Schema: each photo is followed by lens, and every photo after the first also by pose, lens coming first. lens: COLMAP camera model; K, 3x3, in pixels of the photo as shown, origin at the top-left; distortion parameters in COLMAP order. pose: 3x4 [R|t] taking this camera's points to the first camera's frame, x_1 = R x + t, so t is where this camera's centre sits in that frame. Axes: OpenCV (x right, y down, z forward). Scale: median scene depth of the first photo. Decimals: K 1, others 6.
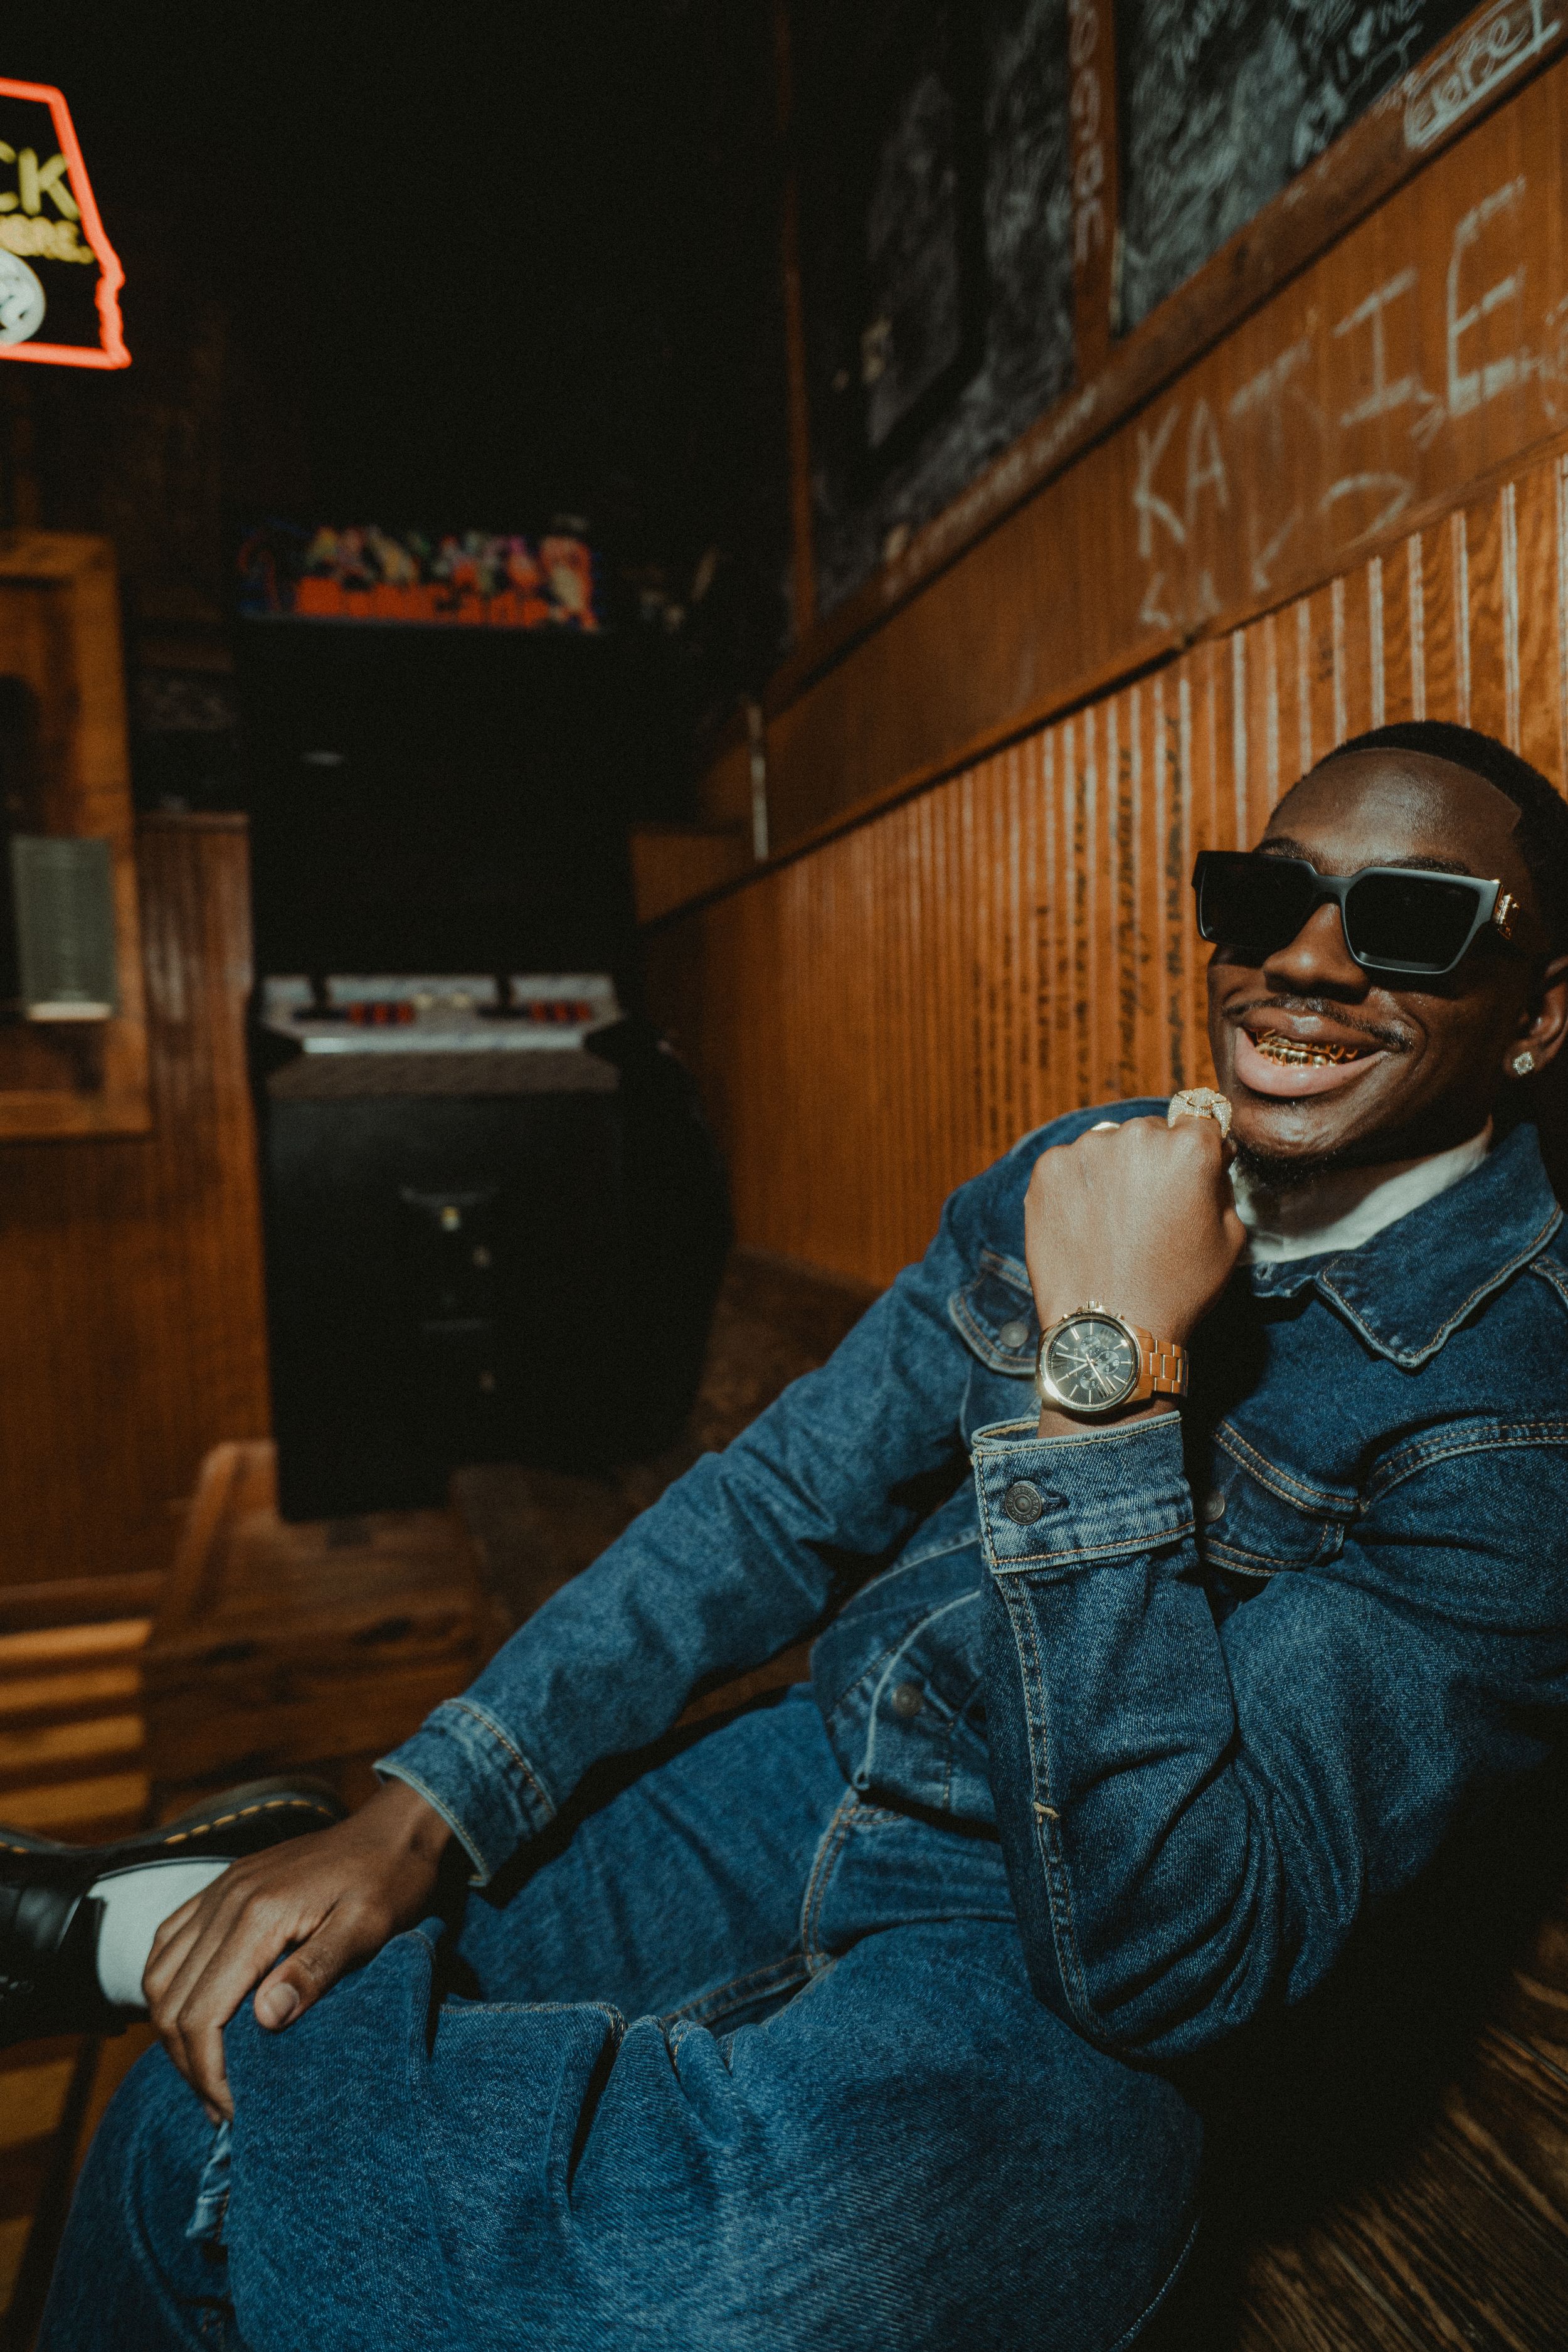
lens RADIAL K [[1377.4, 0, 784.0], [0, 1377.4, 1176.0], [0, 0, 1]] dist [-0.006971, 0.000143]
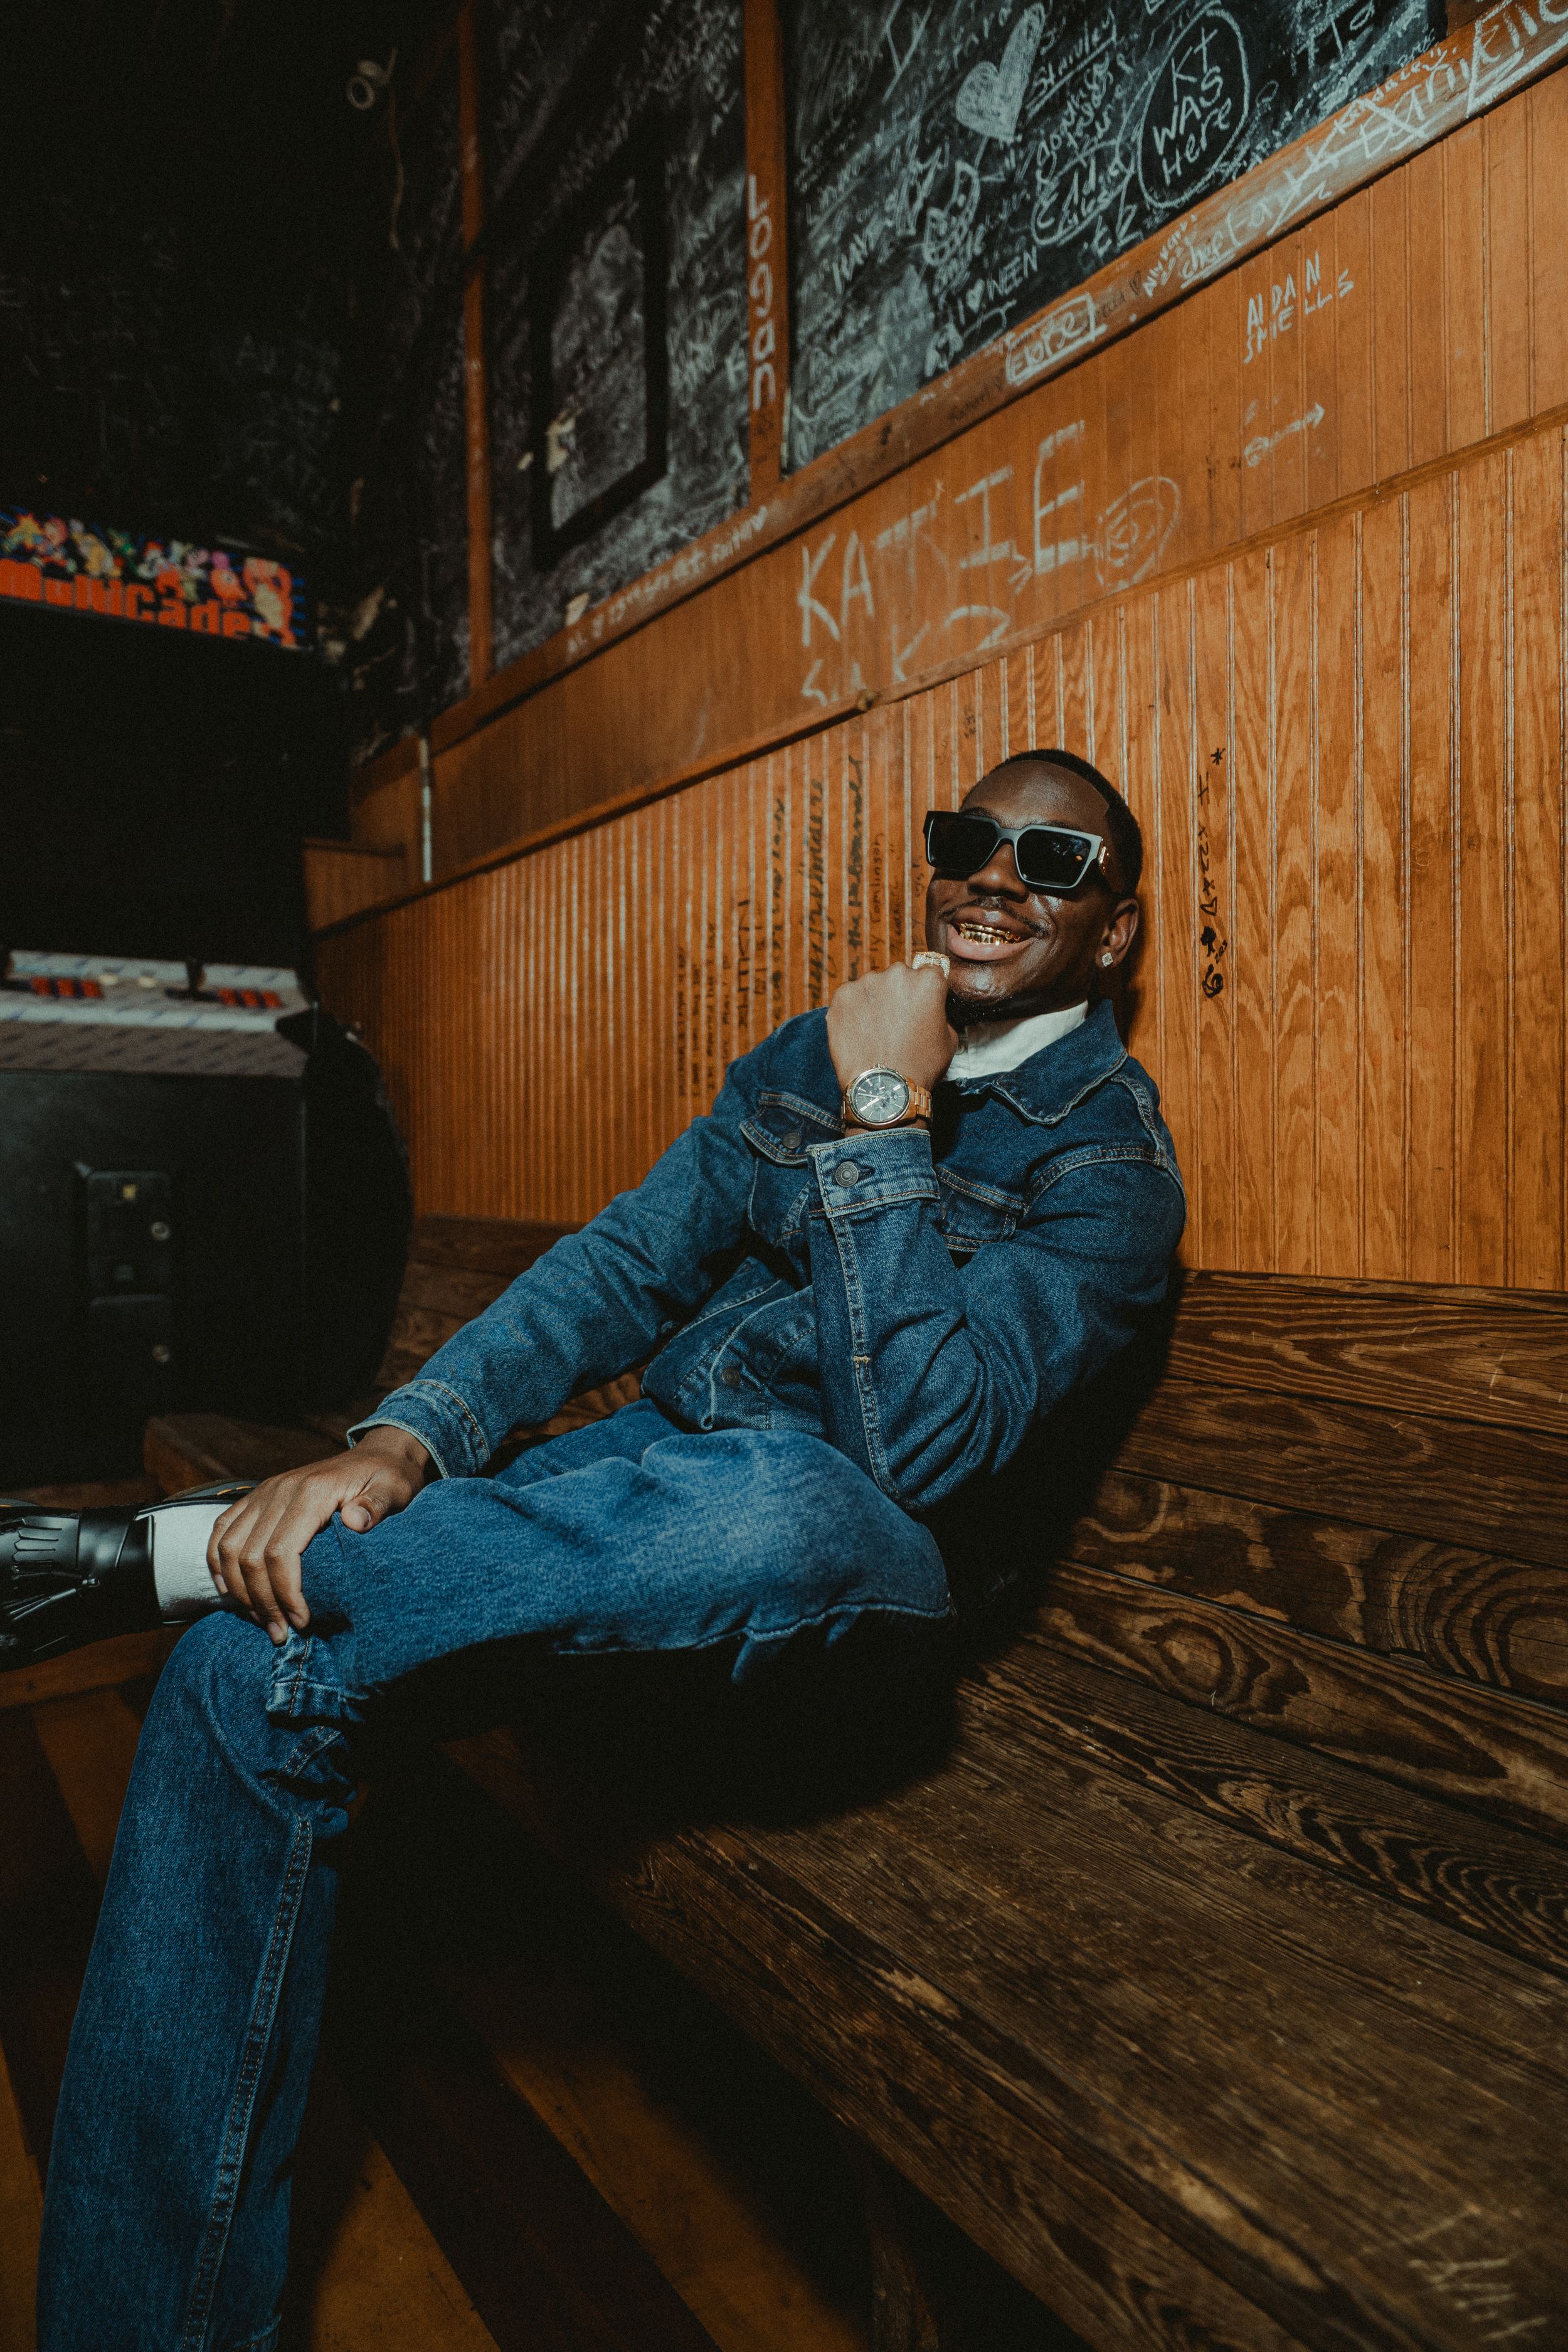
lens RADIAL K [[1377.4, 0, 784.0], [0, 1377.4, 1176.0], [0, 0, 1]] dist [-0.006971, 0.000143]
pose [[0.953727, 0.021807, 0.299881, -0.156003], [-0.005773, 0.998511, -0.054250, 0.130202], [-0.300617, 0.050008, 0.952433, -0.216684]]
